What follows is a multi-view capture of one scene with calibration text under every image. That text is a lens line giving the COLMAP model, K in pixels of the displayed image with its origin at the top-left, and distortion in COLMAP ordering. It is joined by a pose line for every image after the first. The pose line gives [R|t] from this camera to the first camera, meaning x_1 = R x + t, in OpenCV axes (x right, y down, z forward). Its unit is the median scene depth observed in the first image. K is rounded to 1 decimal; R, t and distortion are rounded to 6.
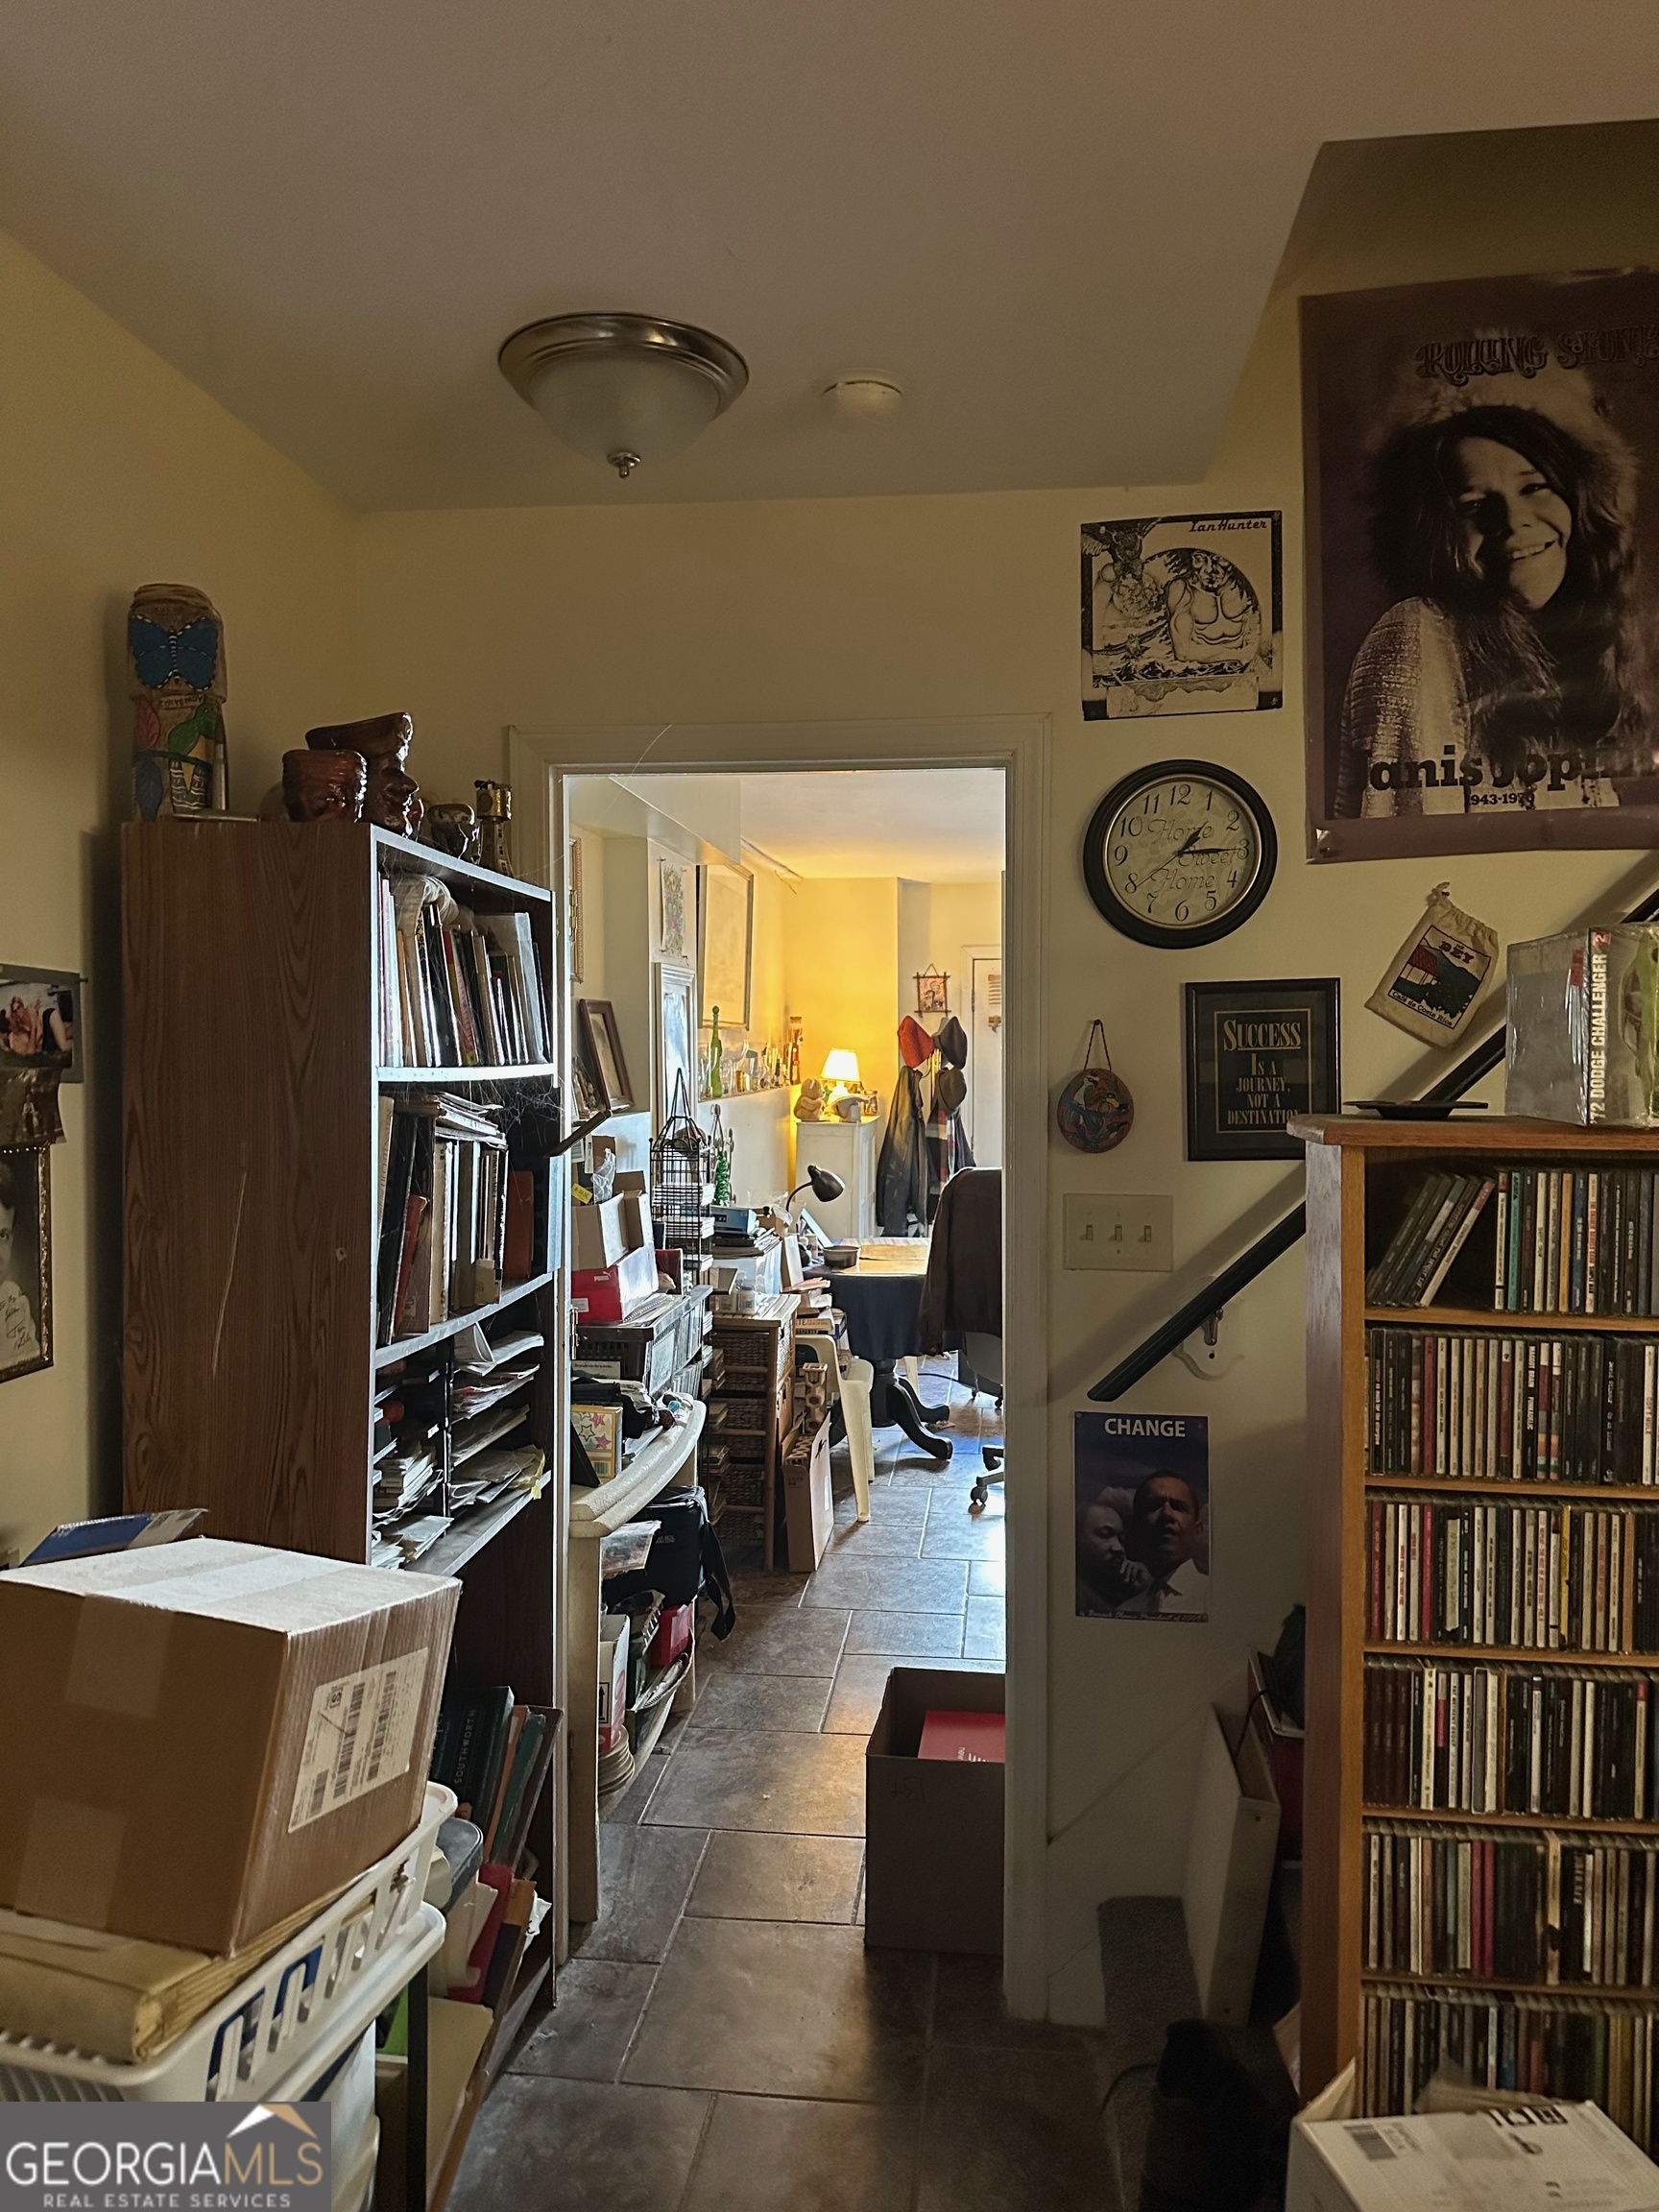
lens RADIAL K [[1551.5, 0, 829.1], [0, 1551.5, 1122.3], [0, 0, 1]] dist [0.031408, -0.002218]
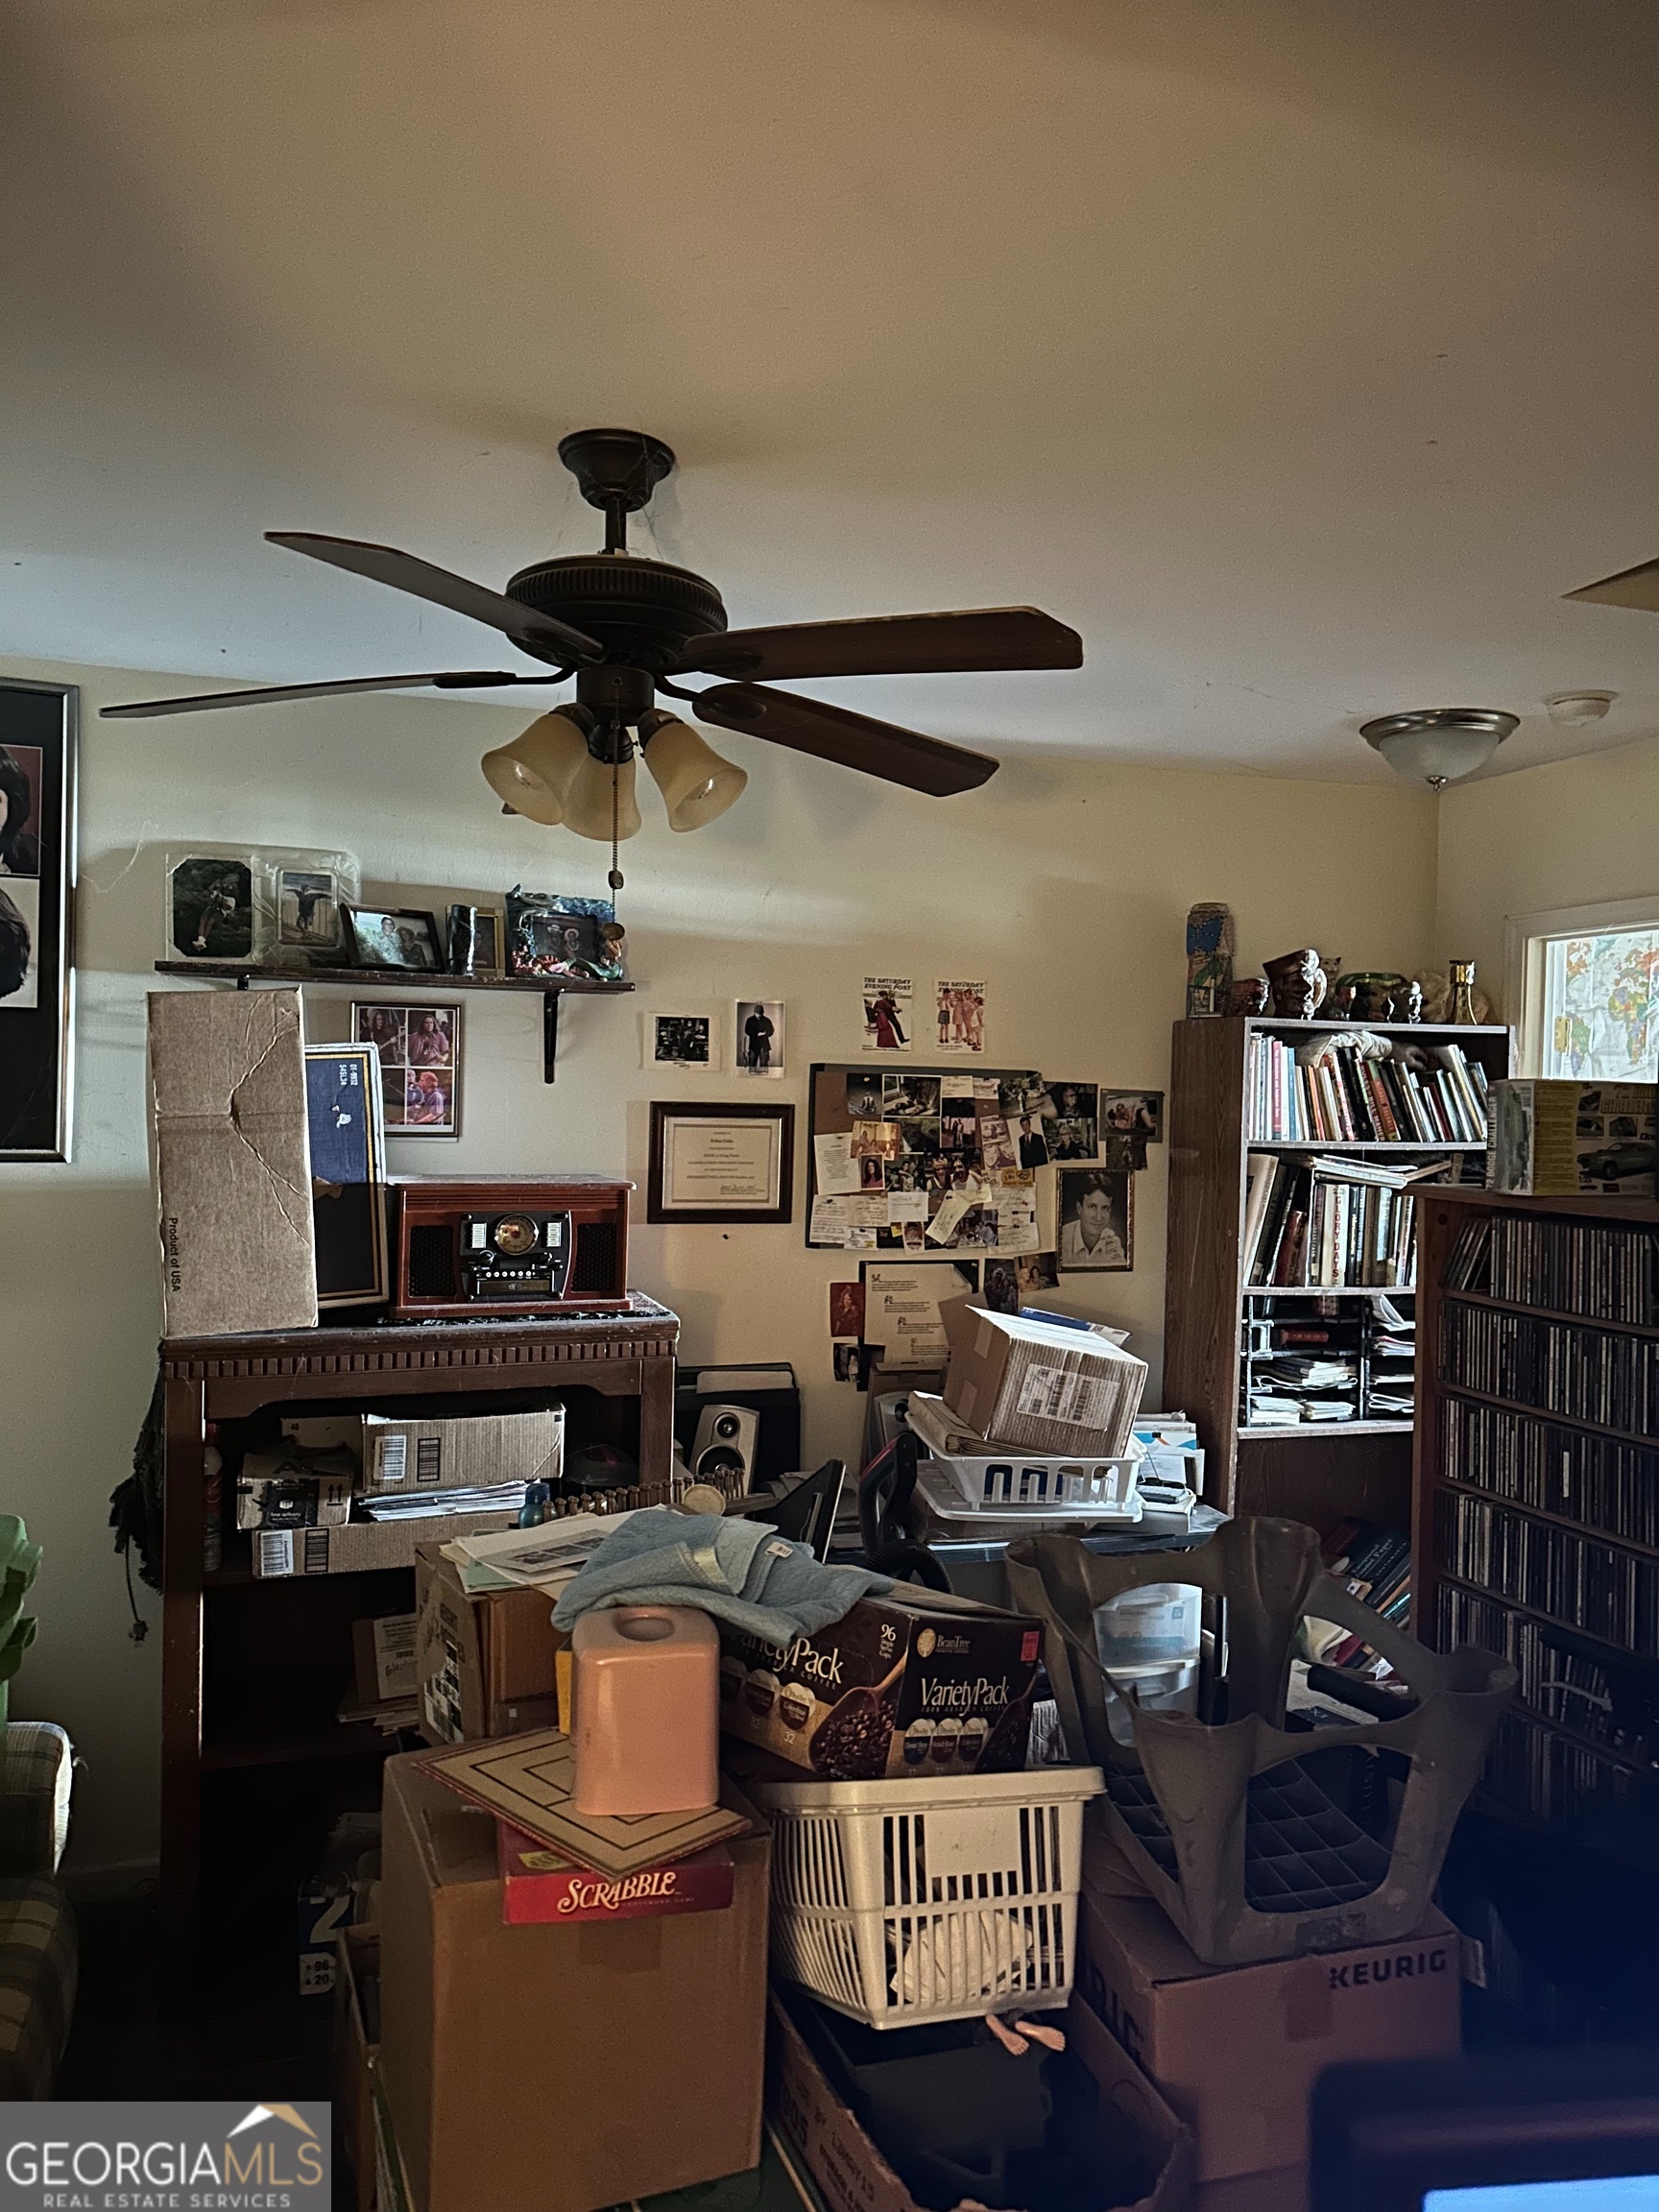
lens RADIAL K [[1551.5, 0, 827.7], [0, 1551.5, 1105.3], [0, 0, 1]] dist [0.031408, -0.002218]
pose [[0.432340, 0.012561, -0.901623, 1.657179], [-0.061179, 0.998007, -0.015433, -0.021187], [0.899633, 0.061833, 0.432247, -0.436253]]
